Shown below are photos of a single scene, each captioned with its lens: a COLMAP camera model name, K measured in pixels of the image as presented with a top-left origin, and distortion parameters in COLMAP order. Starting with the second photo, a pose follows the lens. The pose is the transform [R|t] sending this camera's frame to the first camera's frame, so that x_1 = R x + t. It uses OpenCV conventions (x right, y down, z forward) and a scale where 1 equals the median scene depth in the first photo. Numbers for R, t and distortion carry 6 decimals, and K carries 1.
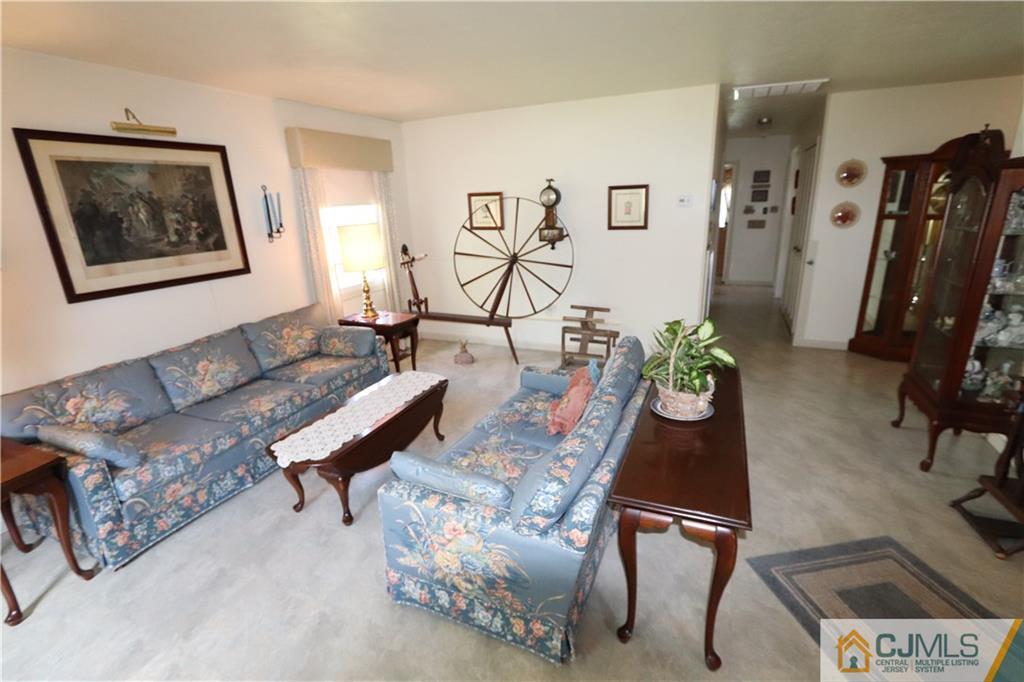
lens RADIAL K [[472.1, 0, 512.5], [0, 472.1, 345.9], [0, 0, 1]] dist [-0.014959, 0.000644]
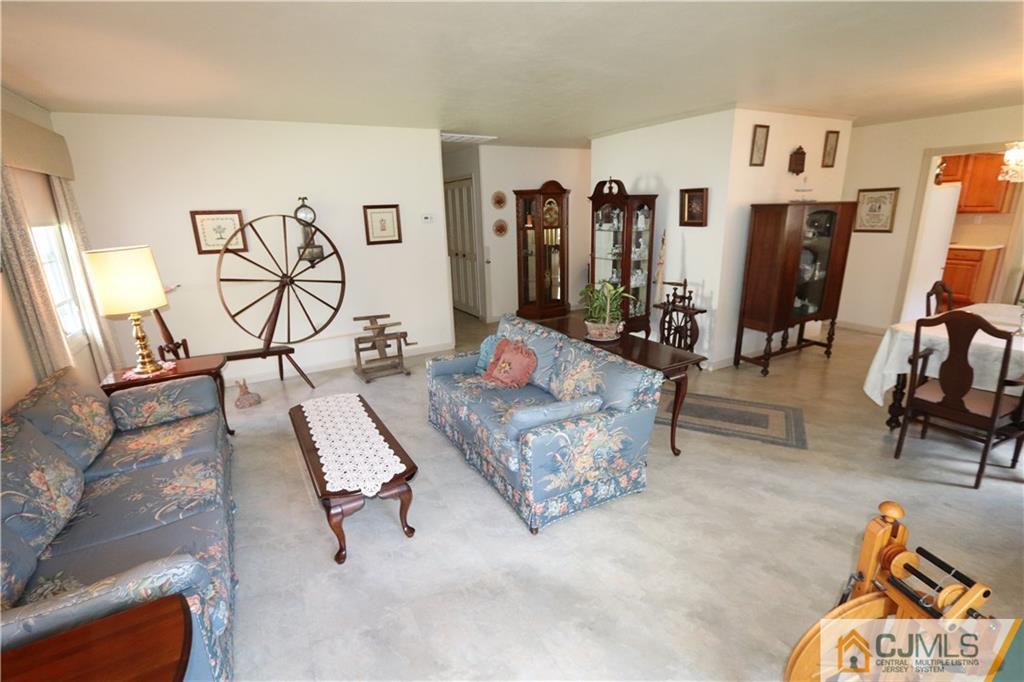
lens RADIAL K [[472.1, 0, 512.5], [0, 472.1, 345.9], [0, 0, 1]] dist [-0.014959, 0.000644]
pose [[0.603248, -0.204620, 0.770858, -0.513294], [0.243020, 0.967726, 0.066698, -0.010652], [-0.759627, 0.147099, 0.633505, 0.088494]]
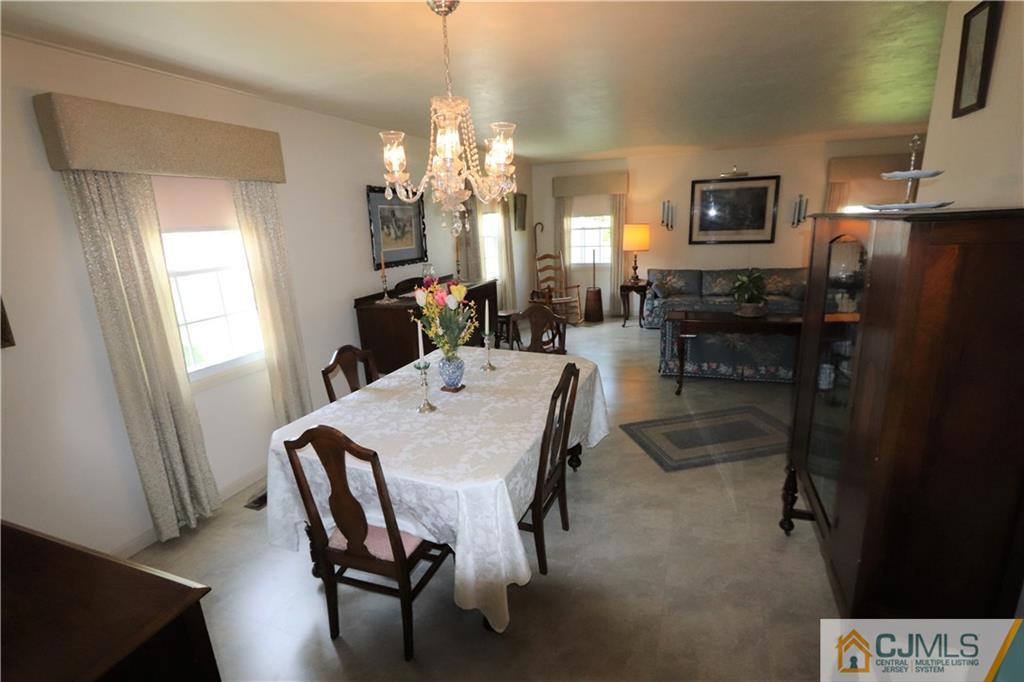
lens RADIAL K [[472.1, 0, 512.5], [0, 472.1, 345.9], [0, 0, 1]] dist [-0.014959, 0.000644]
pose [[0.051925, 0.291595, -0.955131, 1.277425], [-0.257194, 0.928064, 0.269349, -0.013121], [0.964964, 0.231668, 0.123187, -0.126061]]
